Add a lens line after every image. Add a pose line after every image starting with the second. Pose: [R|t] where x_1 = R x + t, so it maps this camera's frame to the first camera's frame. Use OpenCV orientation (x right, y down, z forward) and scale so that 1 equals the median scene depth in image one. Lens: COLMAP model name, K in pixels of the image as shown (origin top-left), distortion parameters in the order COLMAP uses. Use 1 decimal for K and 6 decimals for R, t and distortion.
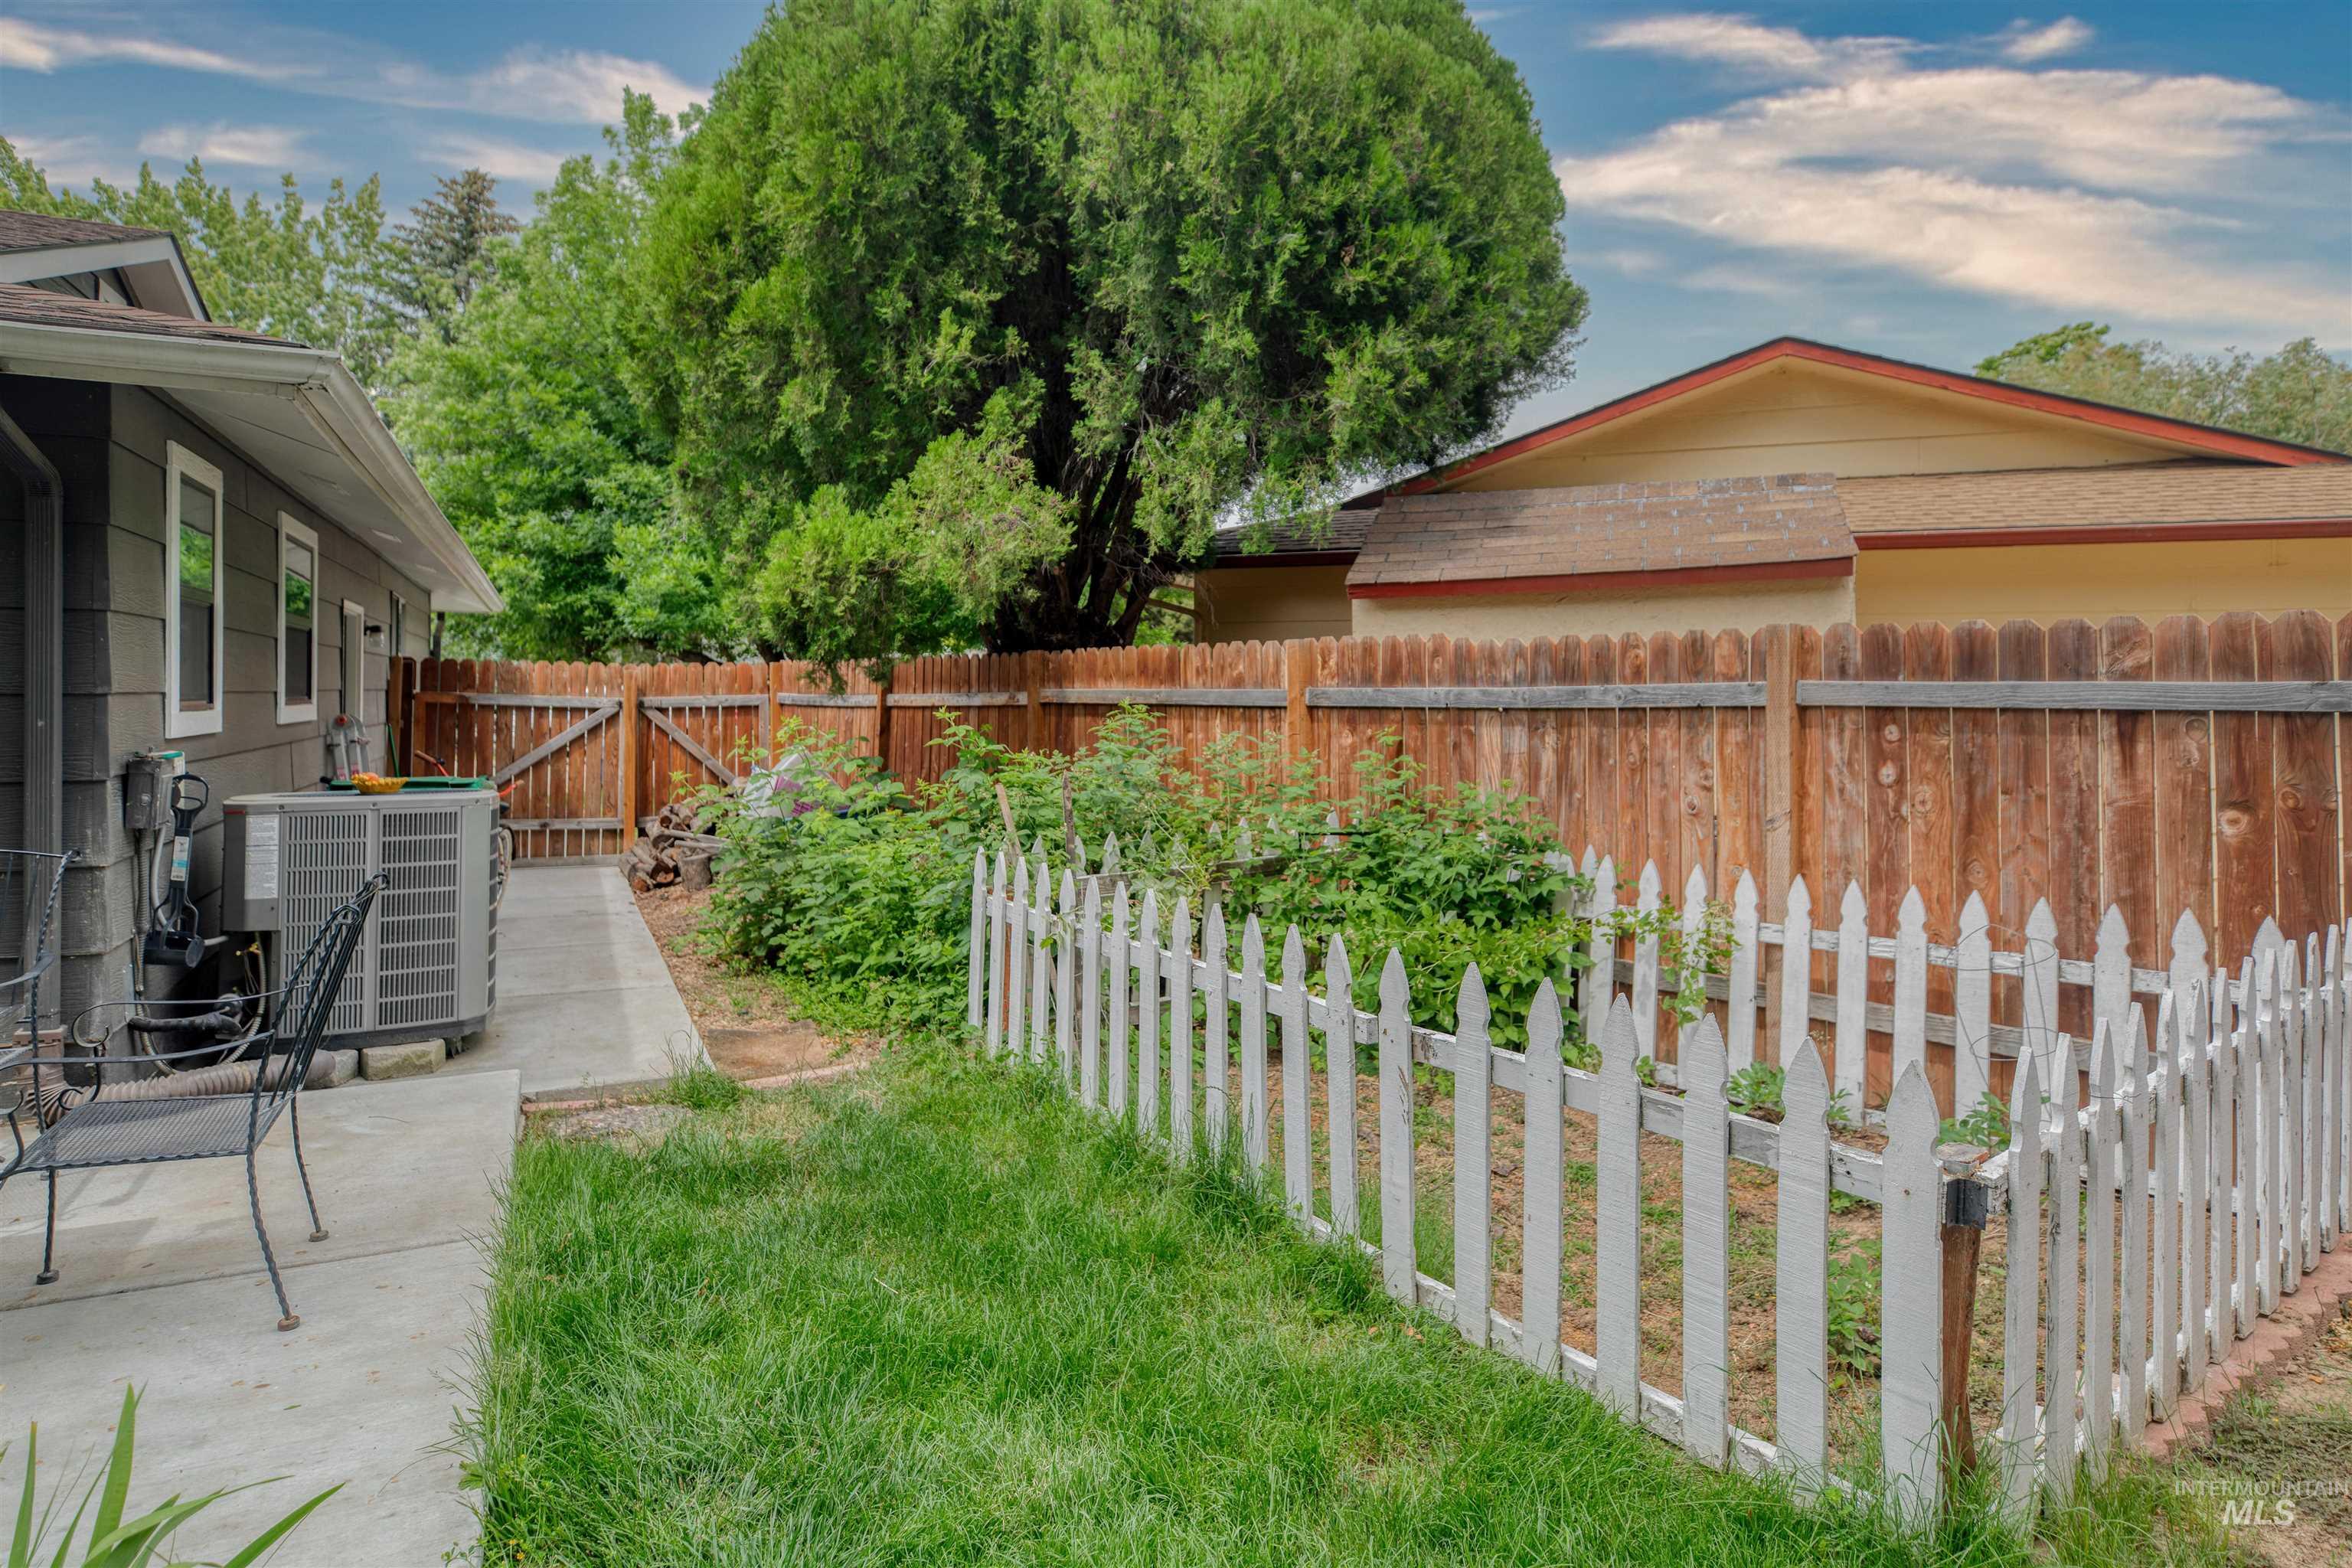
lens RADIAL K [[1322.0, 0, 1171.7], [0, 1322.0, 689.0], [0, 0, 1]] dist [0.003217, 0.000406]
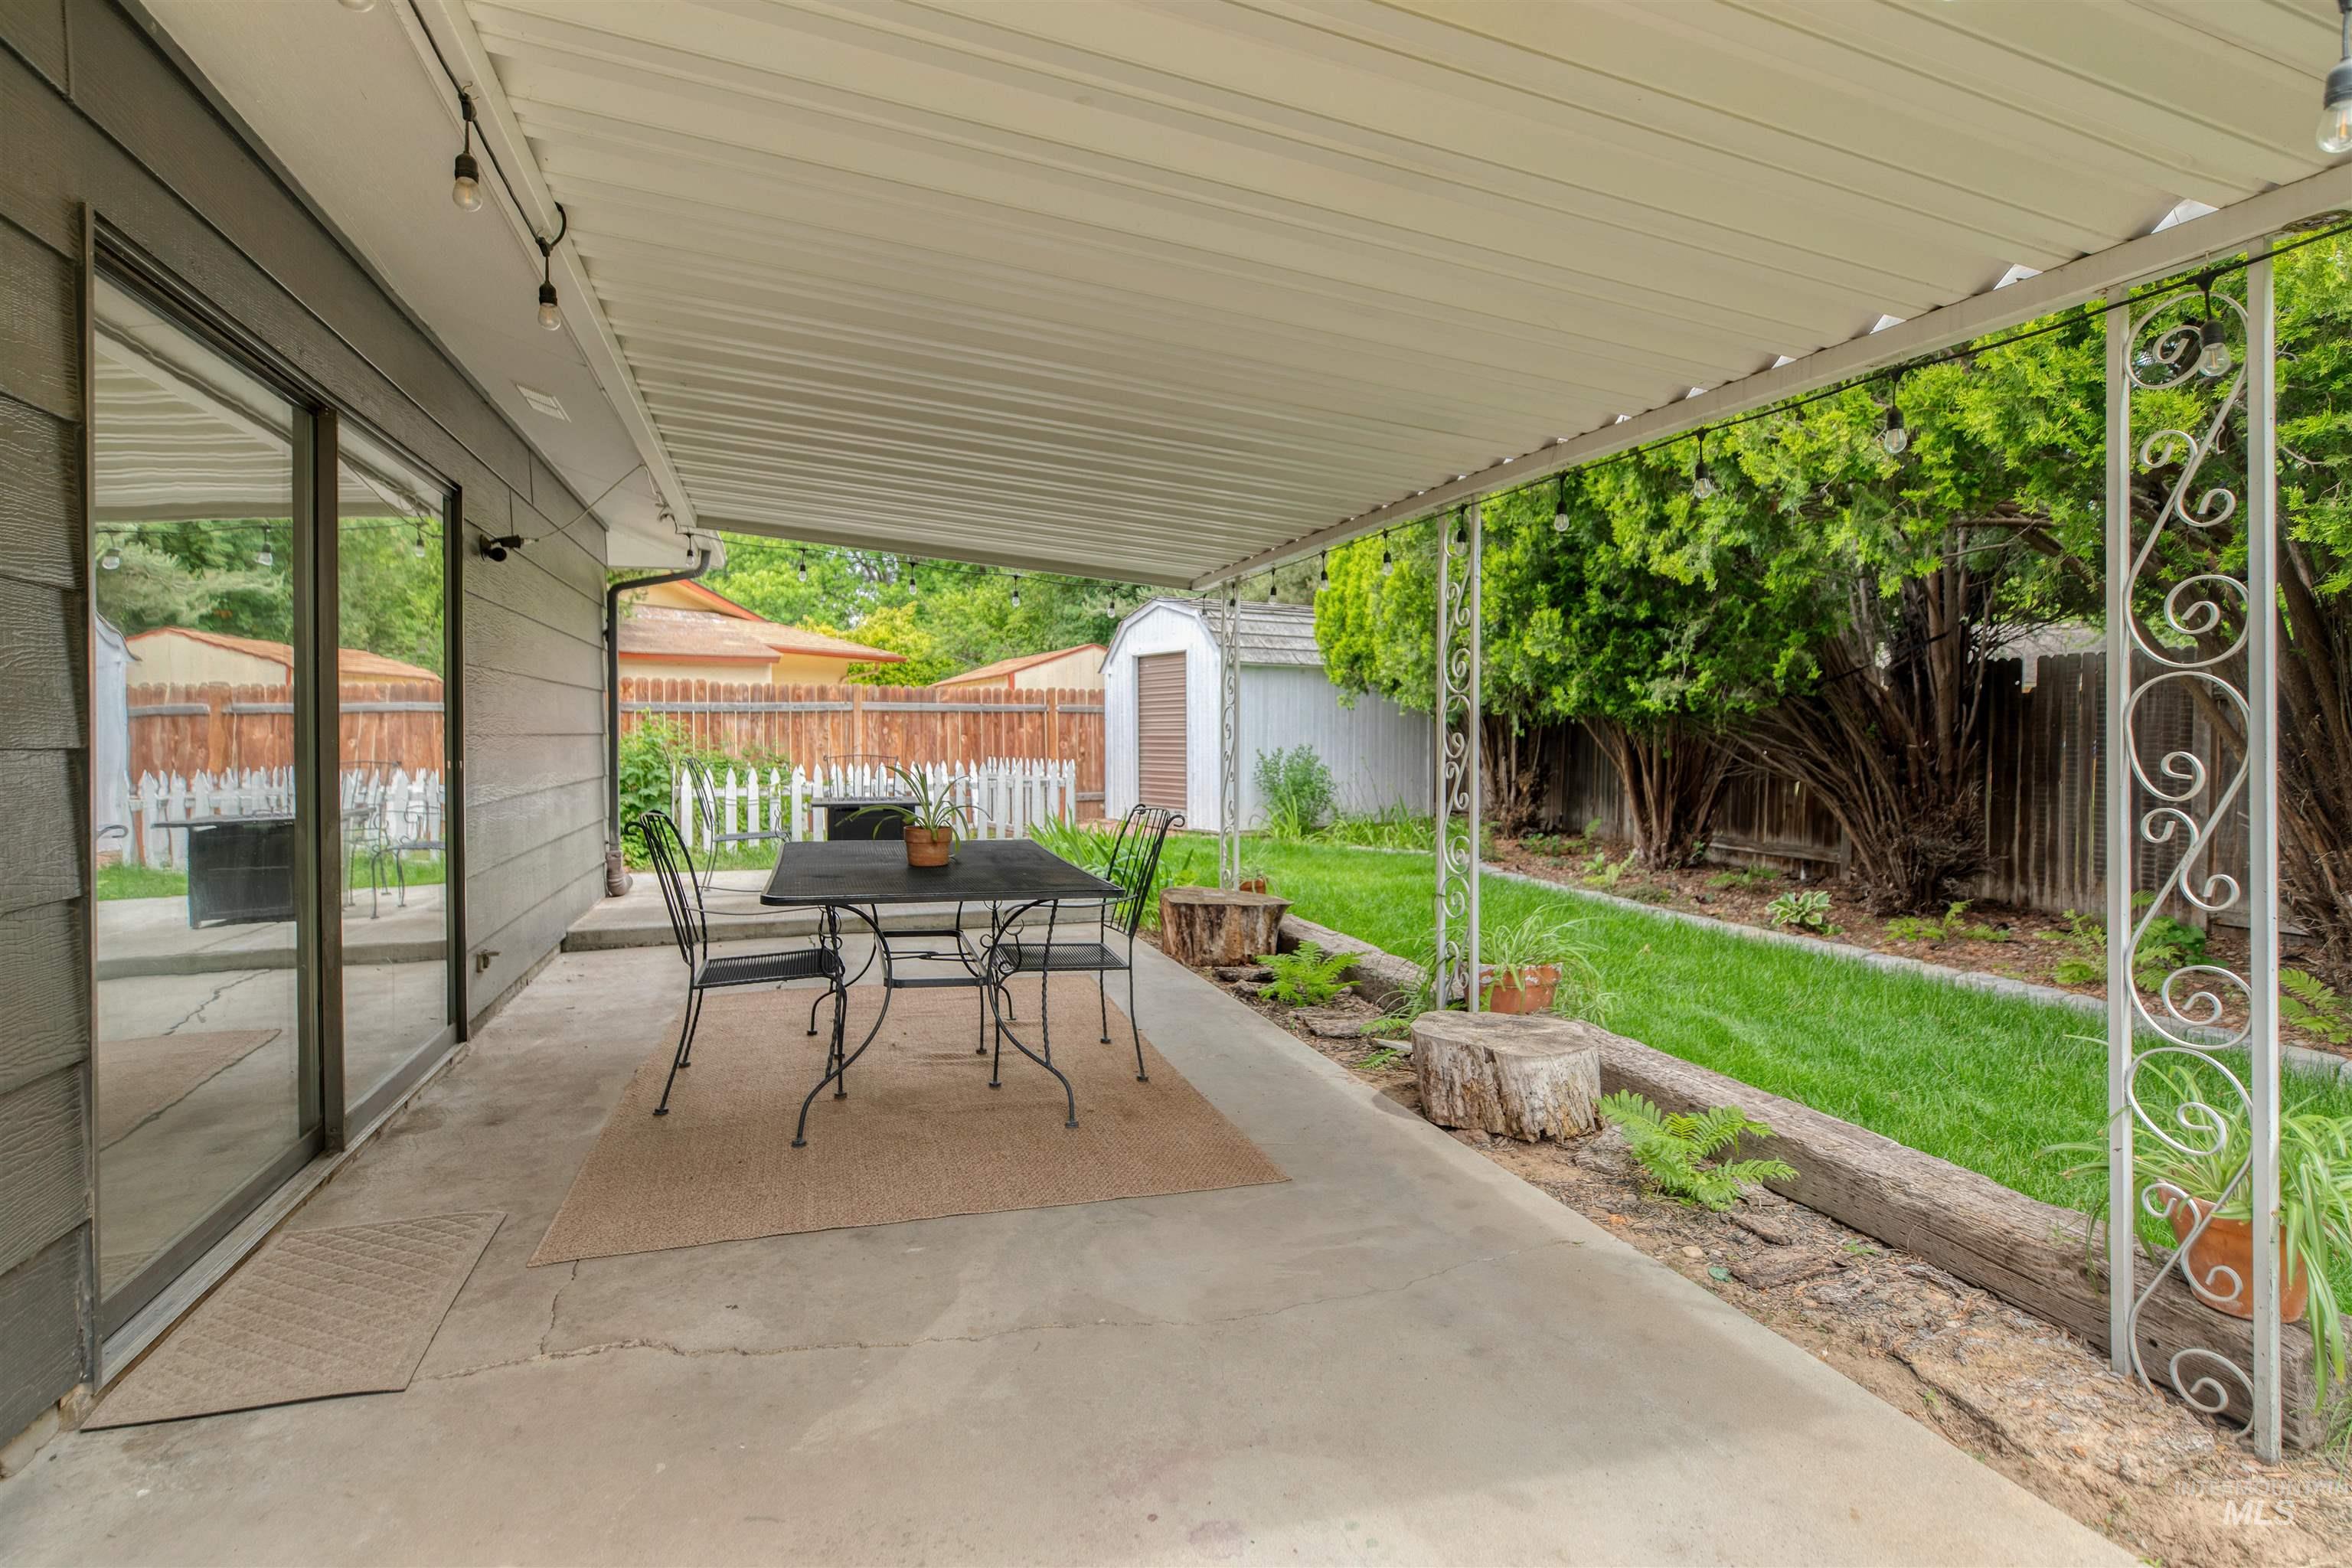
lens RADIAL K [[1165.0, 0, 1185.0], [0, 1165.0, 723.5], [0, 0, 1]] dist [0.000392, 0.000596]
pose [[0.102798, 0.003382, 0.994696, -2.049907], [0.001663, 0.999992, -0.003571, 0.051652], [-0.994701, 0.002021, 0.102792, -0.045092]]
